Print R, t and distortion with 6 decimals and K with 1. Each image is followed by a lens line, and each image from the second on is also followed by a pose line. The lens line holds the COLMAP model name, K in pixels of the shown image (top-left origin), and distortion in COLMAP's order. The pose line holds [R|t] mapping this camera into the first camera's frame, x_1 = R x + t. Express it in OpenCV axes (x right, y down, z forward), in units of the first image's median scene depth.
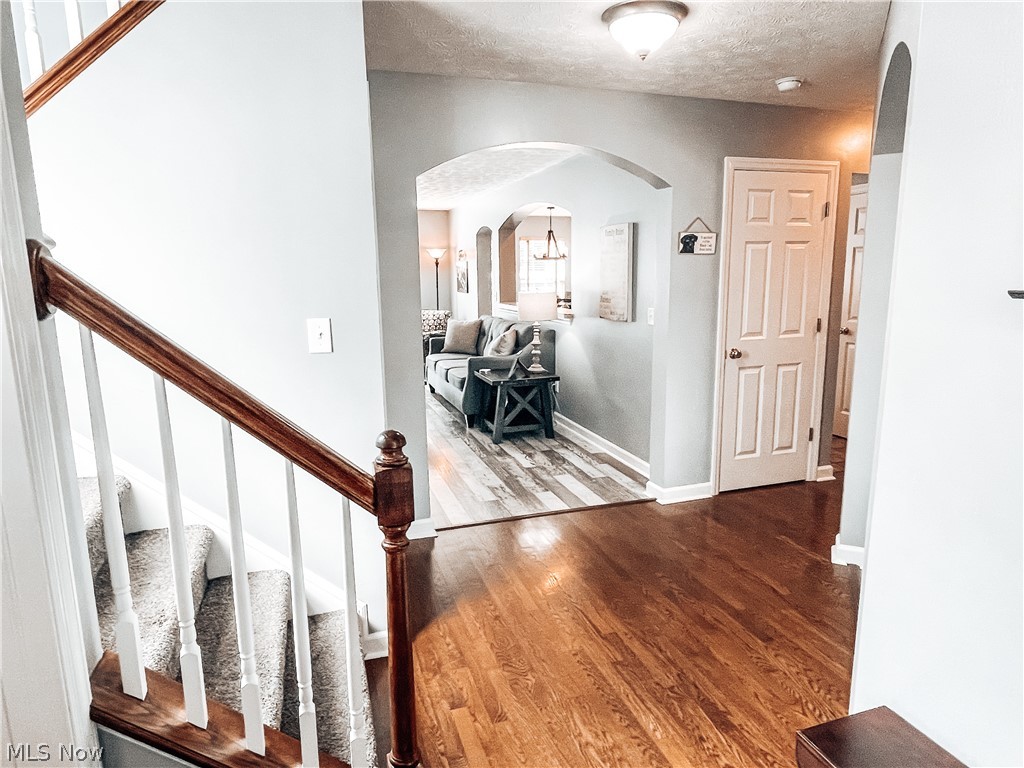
lens RADIAL K [[616.1, 0, 509.2], [0, 616.1, 382.9], [0, 0, 1]] dist [-0.000500, -0.000005]
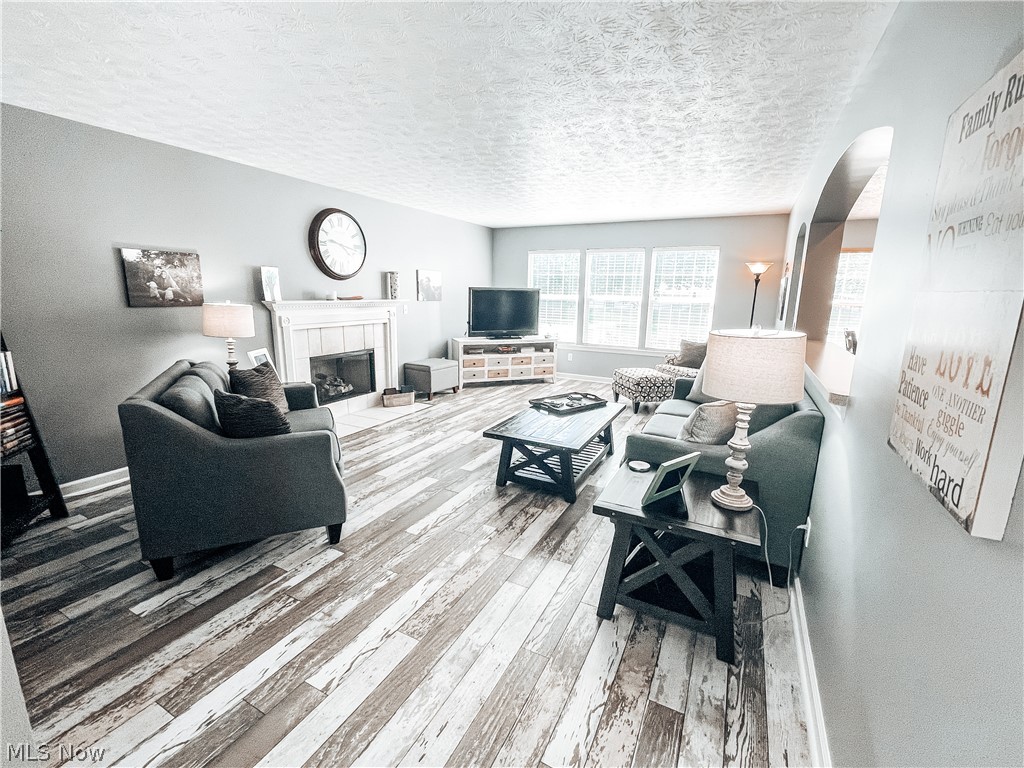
lens RADIAL K [[445.1, 0, 511.1], [0, 445.1, 383.5], [0, 0, 1]] dist [-0.004637, 0.000597]
pose [[0.701853, 0.166087, -0.692688, 0.152233], [-0.147013, 0.985276, 0.087284, -0.117567], [0.696986, 0.040574, 0.715936, 0.662628]]
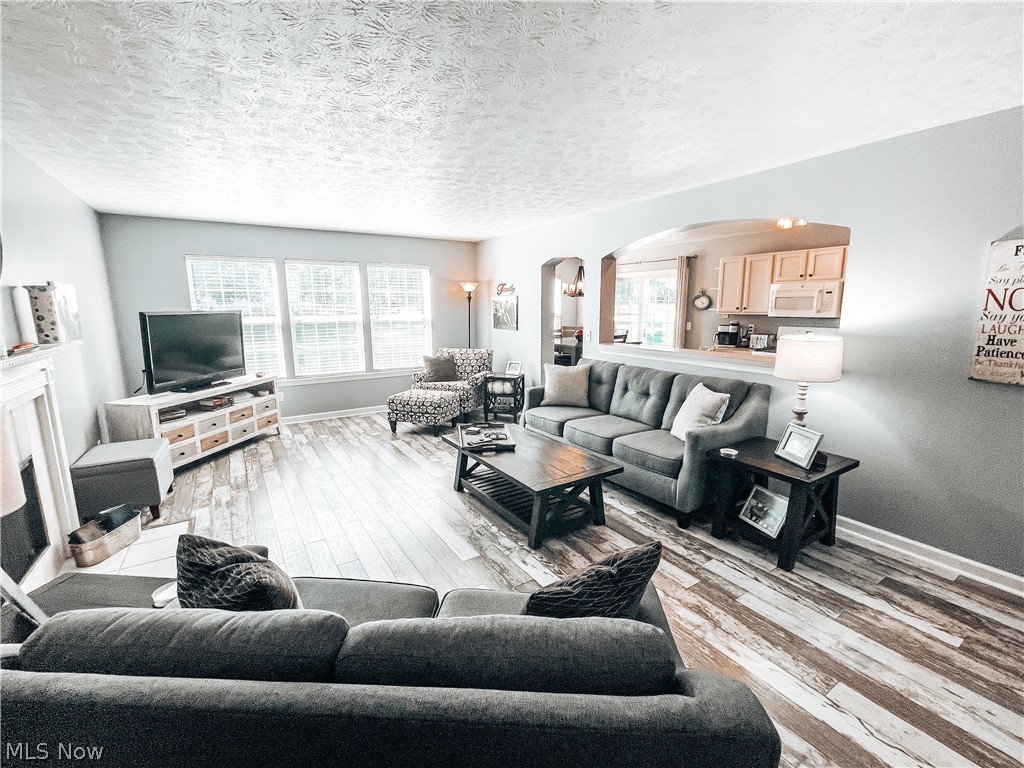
lens RADIAL K [[445.1, 0, 511.3], [0, 445.1, 382.8], [0, 0, 1]] dist [-0.004637, 0.000597]
pose [[0.967738, -0.040615, 0.248665, -0.420807], [0.041471, 0.999138, 0.001800, -0.116613], [-0.248523, 0.008571, 0.968588, 0.603162]]
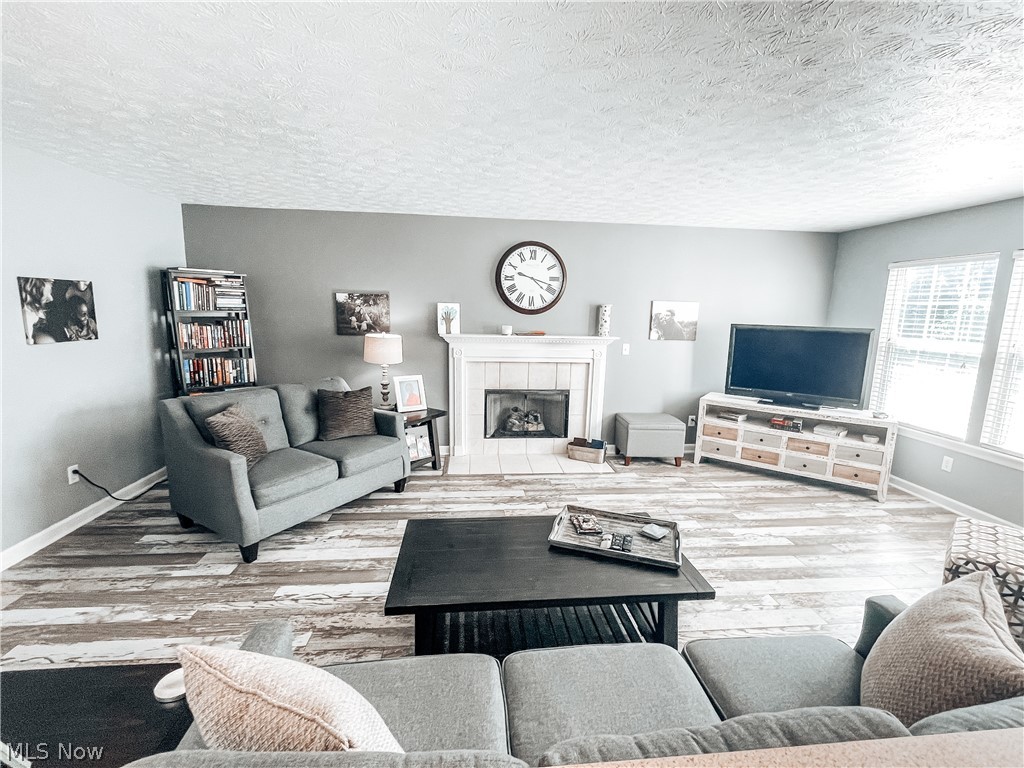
lens RADIAL K [[445.1, 0, 511.7], [0, 445.1, 384.4], [0, 0, 1]] dist [-0.004637, 0.000597]
pose [[-0.212662, 0.165353, -0.963033, 0.109028], [-0.191722, 0.959359, 0.207059, -0.238347], [0.958132, 0.228668, -0.172317, 1.212754]]
